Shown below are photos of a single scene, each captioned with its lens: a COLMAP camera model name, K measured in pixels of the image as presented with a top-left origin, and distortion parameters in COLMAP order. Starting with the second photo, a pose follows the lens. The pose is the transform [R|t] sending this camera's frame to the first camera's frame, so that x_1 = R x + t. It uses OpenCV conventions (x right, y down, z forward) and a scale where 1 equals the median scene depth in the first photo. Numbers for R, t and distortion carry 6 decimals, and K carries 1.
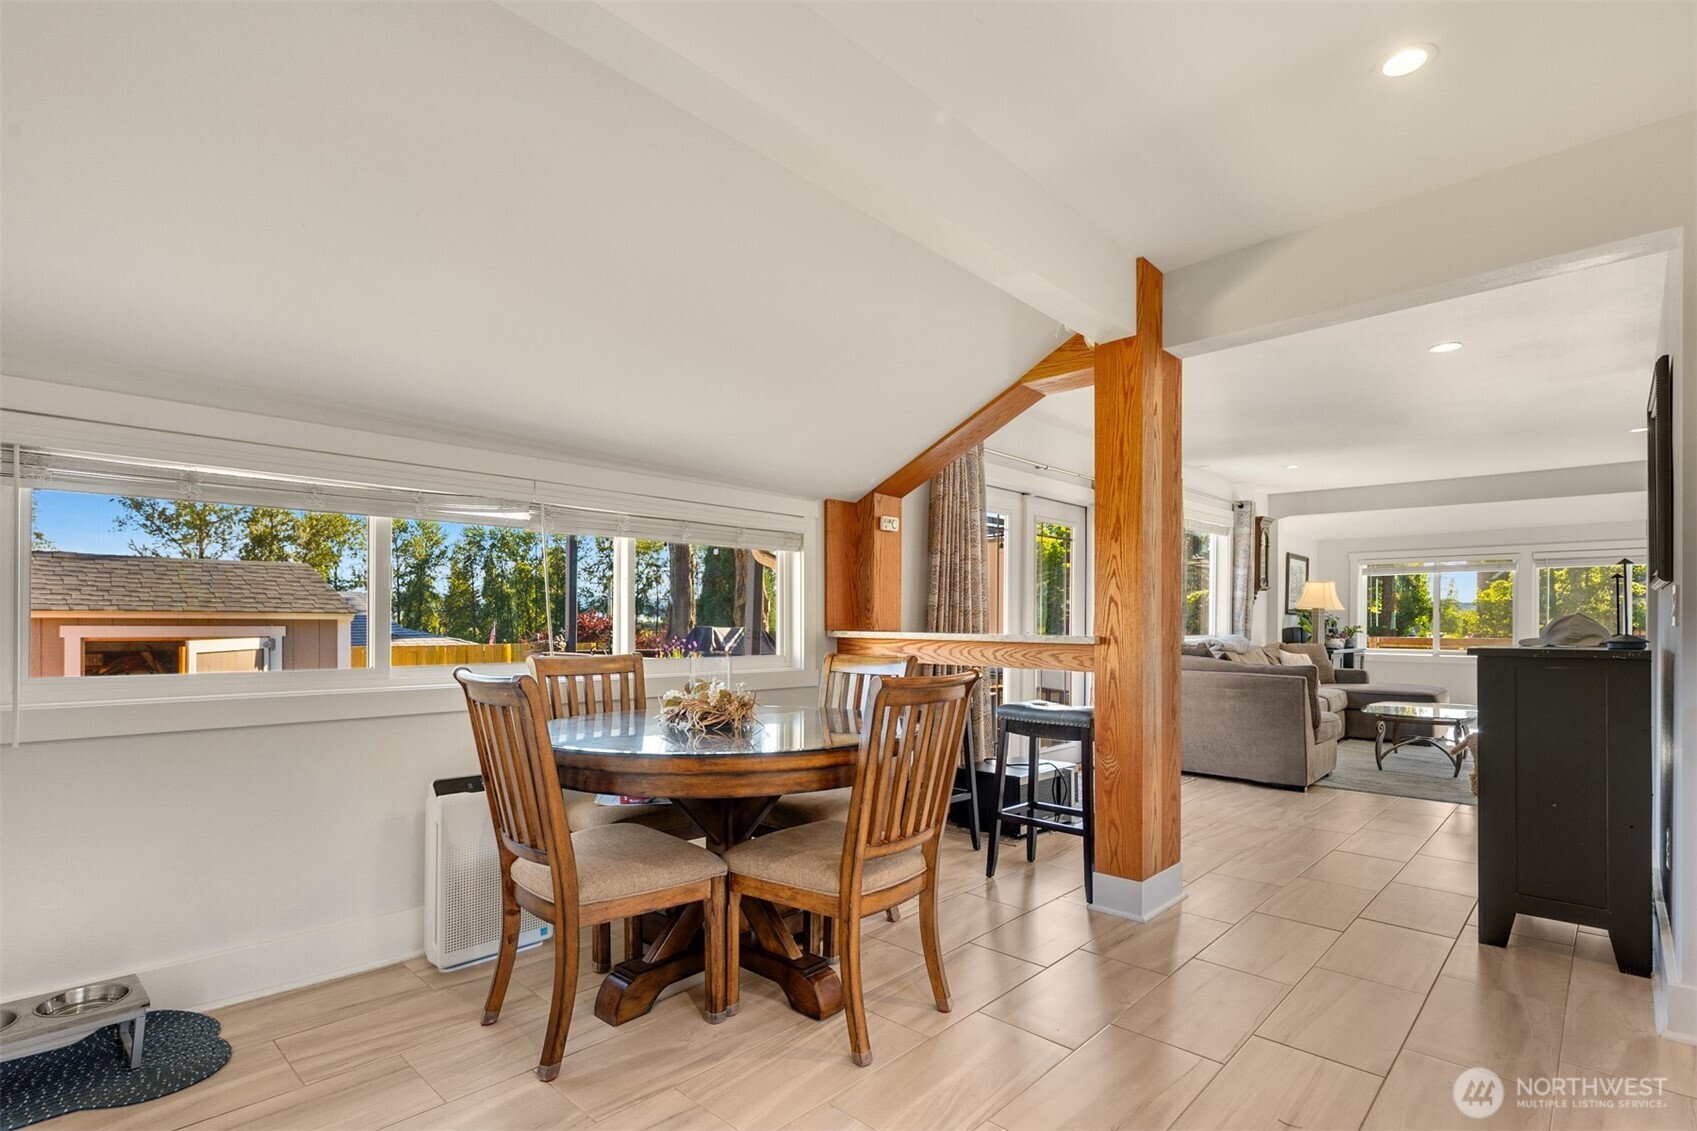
lens RADIAL K [[823.1, 0, 852.3], [0, 823.1, 622.2], [0, 0, 1]] dist [0.006377, -0.004714]
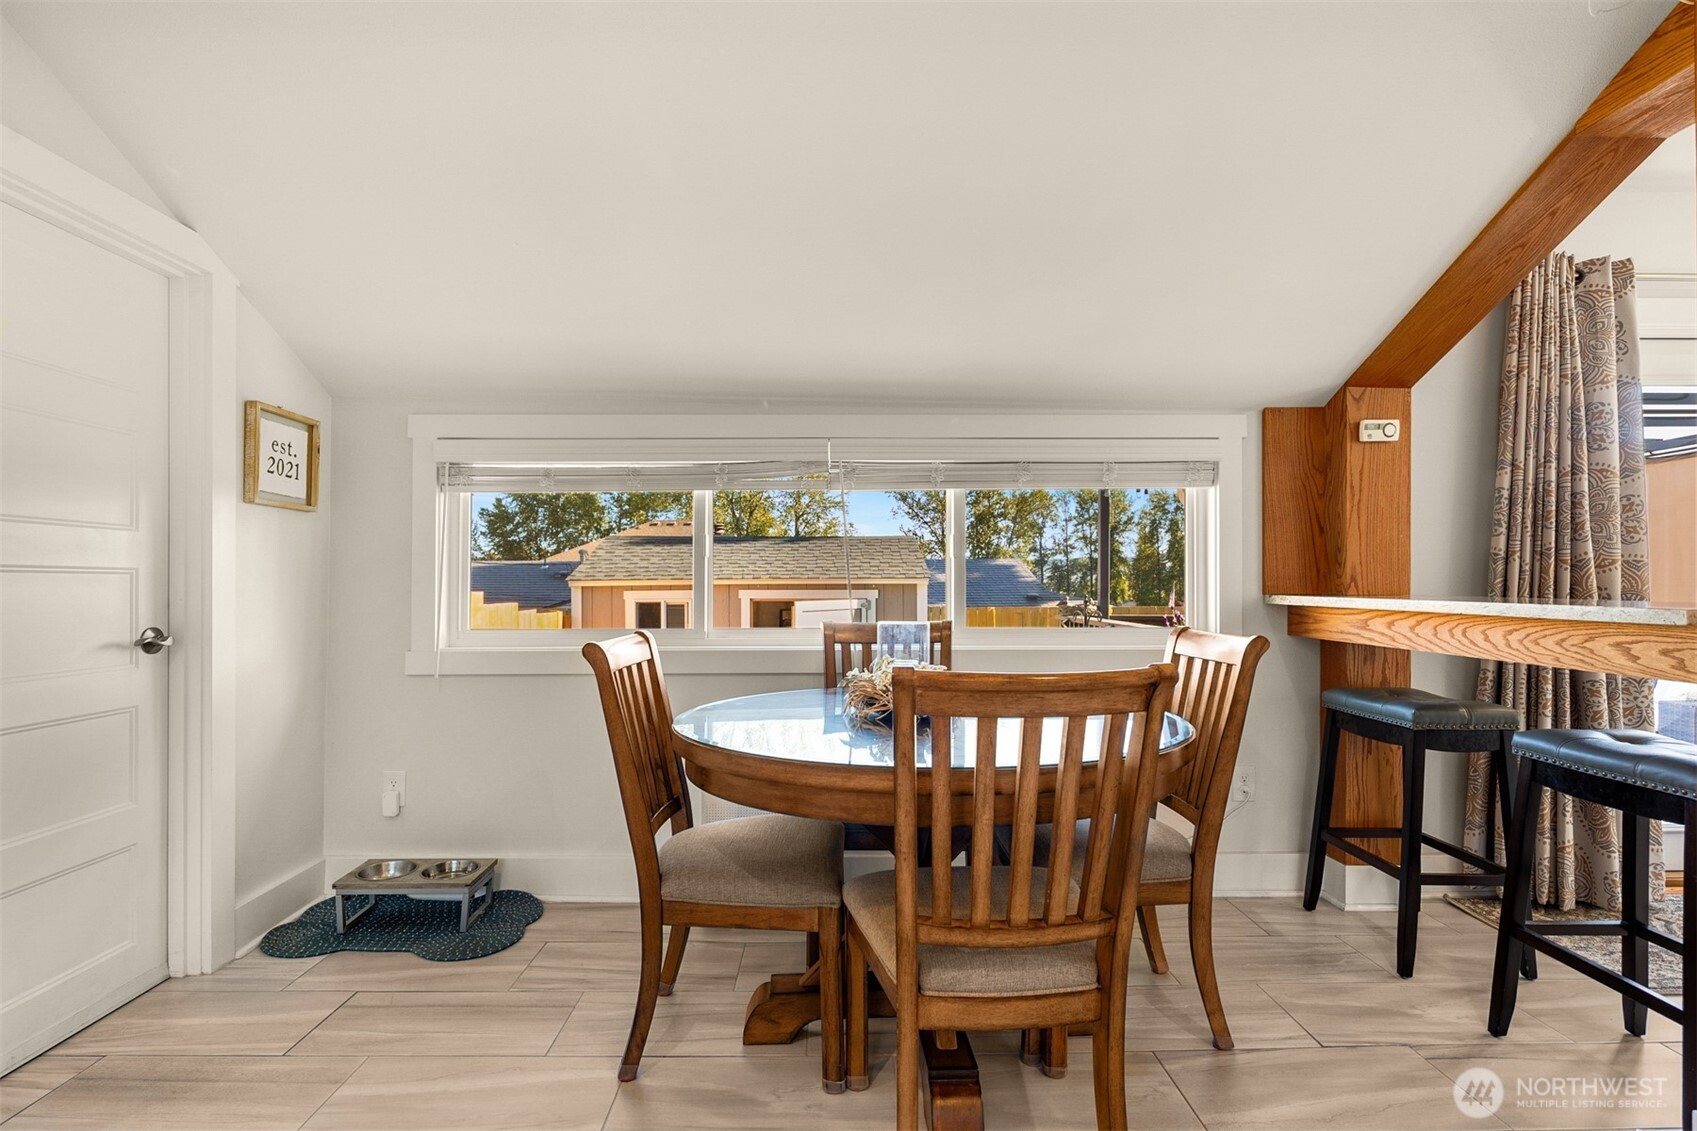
lens RADIAL K [[823.1, 0, 841.4], [0, 823.1, 585.2], [0, 0, 1]] dist [0.006377, -0.004714]
pose [[0.692310, -0.006383, -0.721572, 0.158265], [0.007065, 0.999973, -0.002067, 0.000691], [0.721565, -0.003667, 0.692337, 0.173963]]
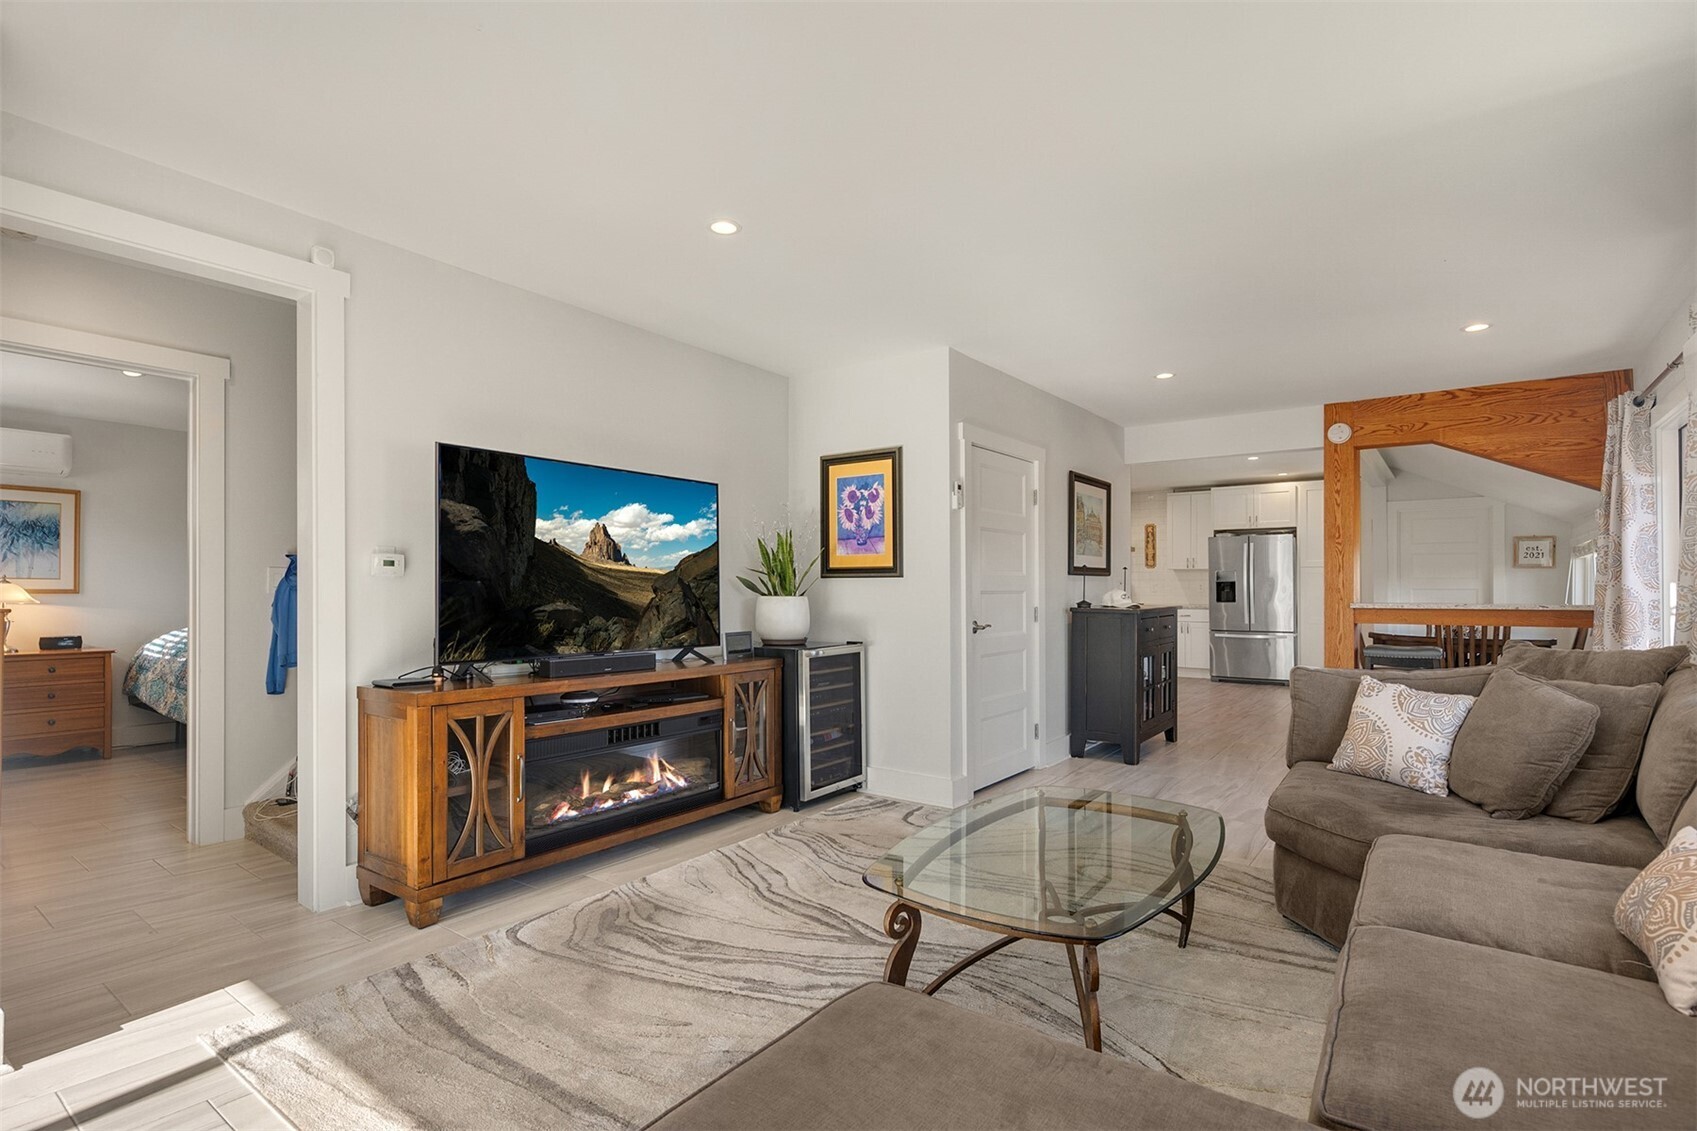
lens RADIAL K [[823.1, 0, 837.0], [0, 823.1, 575.2], [0, 0, 1]] dist [0.006377, -0.004714]
pose [[-0.994064, -0.007461, -0.108537, 0.898683], [-0.005949, 0.999881, -0.014243, -0.006021], [0.108630, -0.013513, -0.993990, 1.457416]]
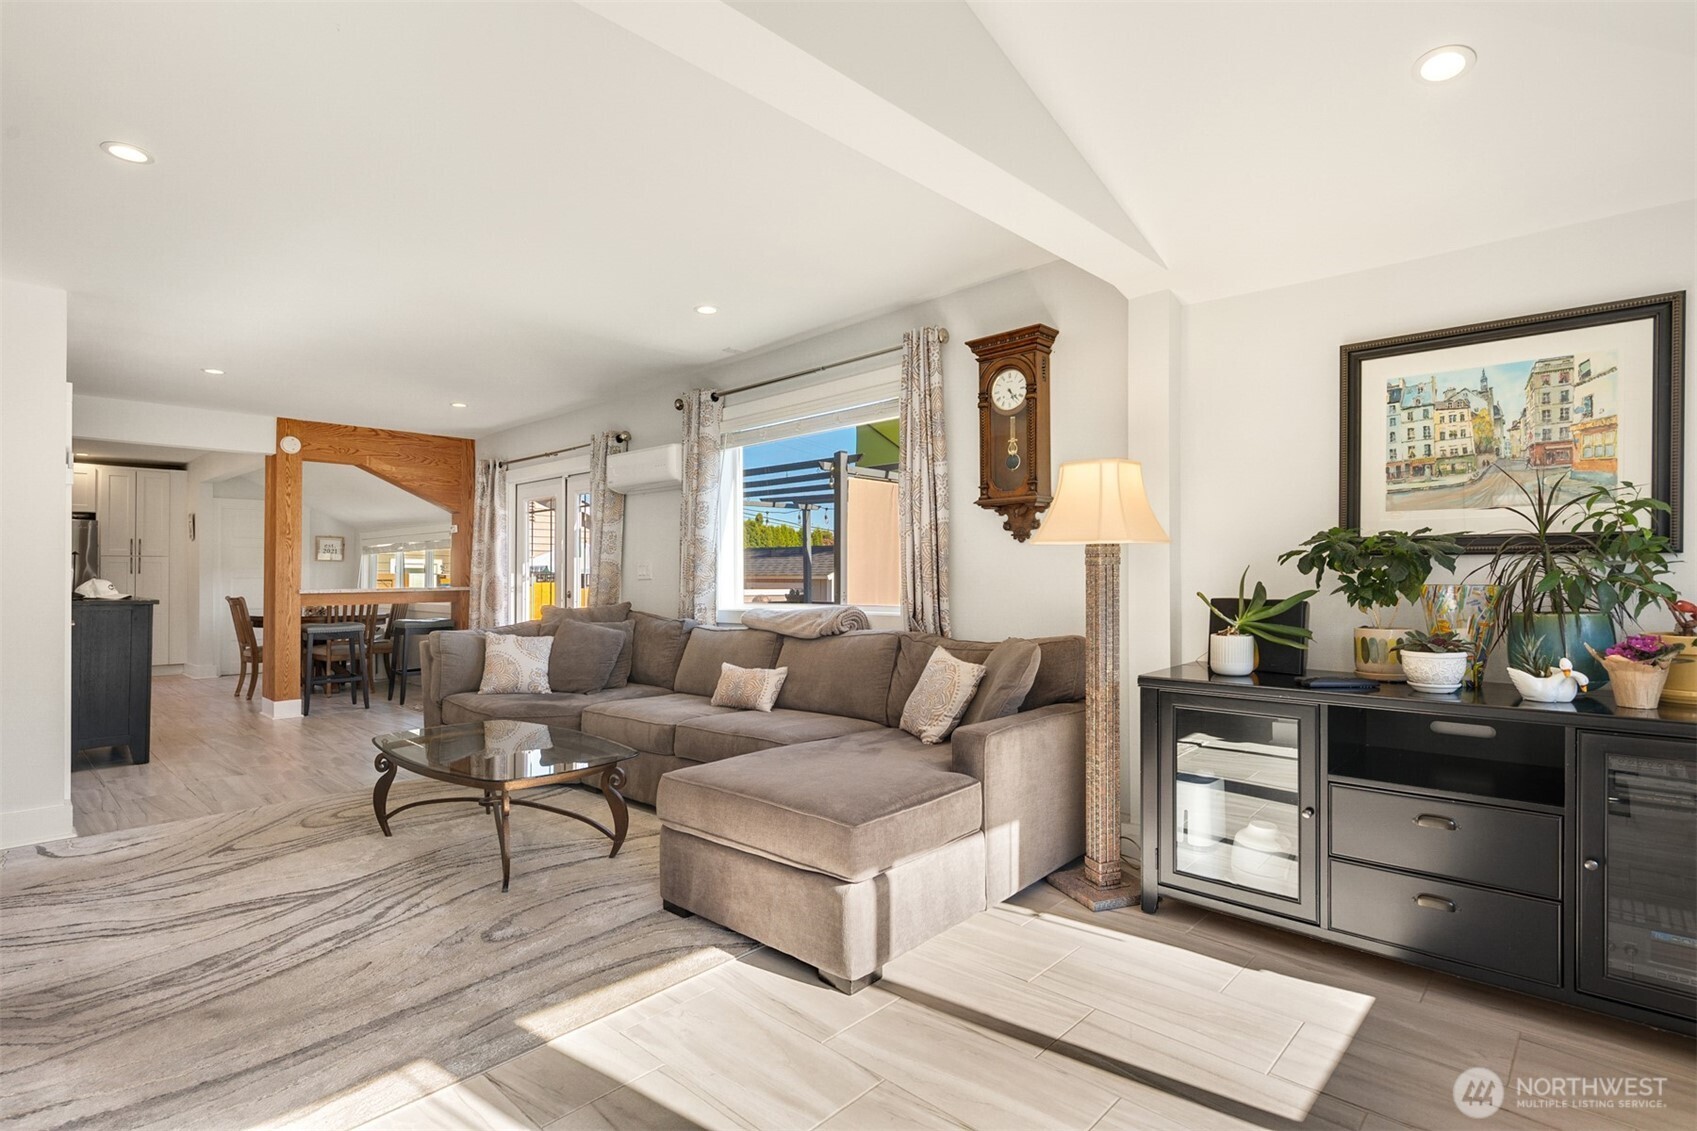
lens RADIAL K [[823.1, 0, 837.1], [0, 823.1, 561.5], [0, 0, 1]] dist [0.006377, -0.004714]
pose [[-0.010433, -0.021885, -0.999706, 1.327878], [0.002605, 0.999756, -0.021913, -0.002738], [0.999942, -0.002833, -0.010374, 1.325189]]
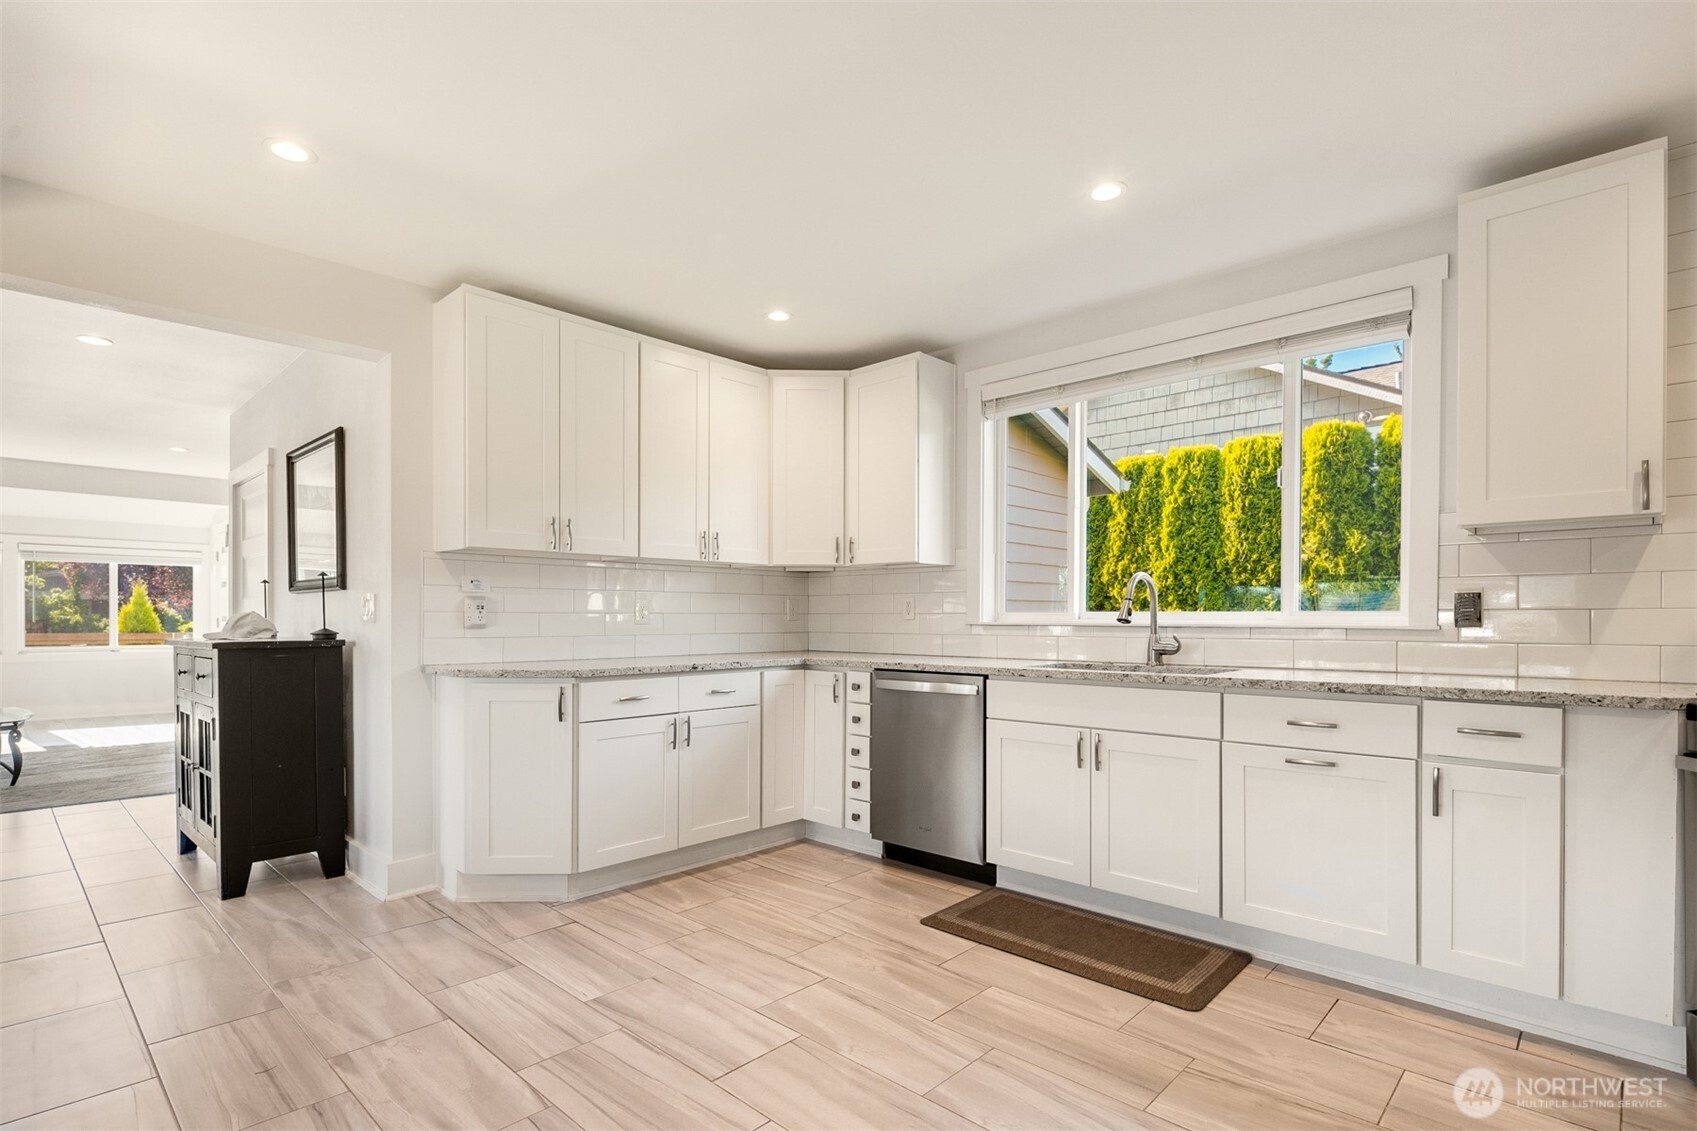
lens RADIAL K [[823.1, 0, 834.4], [0, 823.1, 624.6], [0, 0, 1]] dist [0.006377, -0.004714]
pose [[0.014946, -0.010929, 0.999829, -0.174100], [-0.001127, 0.999939, 0.010947, -0.002919], [-0.999888, -0.001290, 0.014932, 0.065450]]
